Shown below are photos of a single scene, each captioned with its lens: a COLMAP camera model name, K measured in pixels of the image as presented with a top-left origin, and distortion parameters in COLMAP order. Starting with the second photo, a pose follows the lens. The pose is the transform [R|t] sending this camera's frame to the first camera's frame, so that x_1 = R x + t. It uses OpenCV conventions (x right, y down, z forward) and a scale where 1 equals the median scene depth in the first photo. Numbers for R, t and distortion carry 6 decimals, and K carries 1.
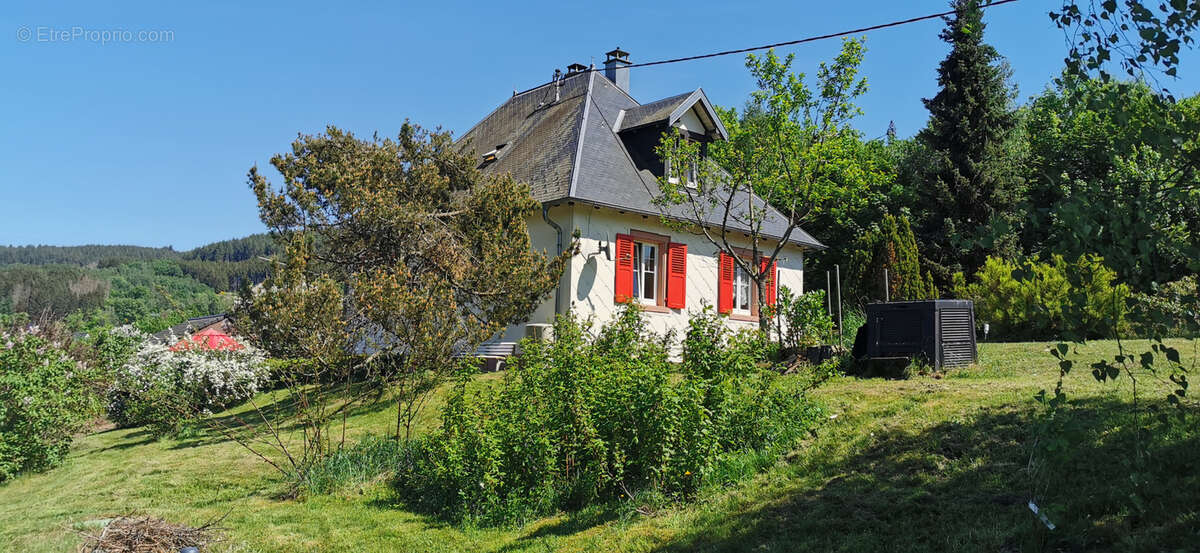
lens RADIAL K [[934.5, 0, 604.8], [0, 934.5, 271.2], [0, 0, 1]] dist [0.029668, 0.002265]
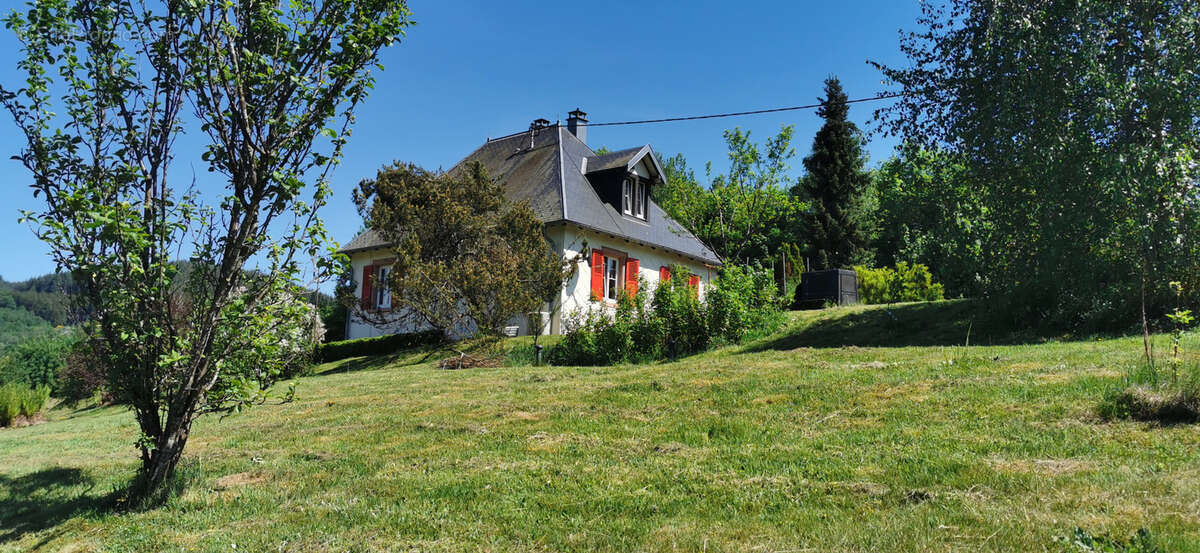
lens RADIAL K [[934.5, 0, 598.8], [0, 934.5, 275.4], [0, 0, 1]] dist [0.029668, 0.002265]
pose [[0.990070, 0.029324, 0.137483, -0.142778], [-0.023288, 0.998702, -0.045308, 0.052315], [-0.138634, 0.041657, 0.989467, -0.295629]]
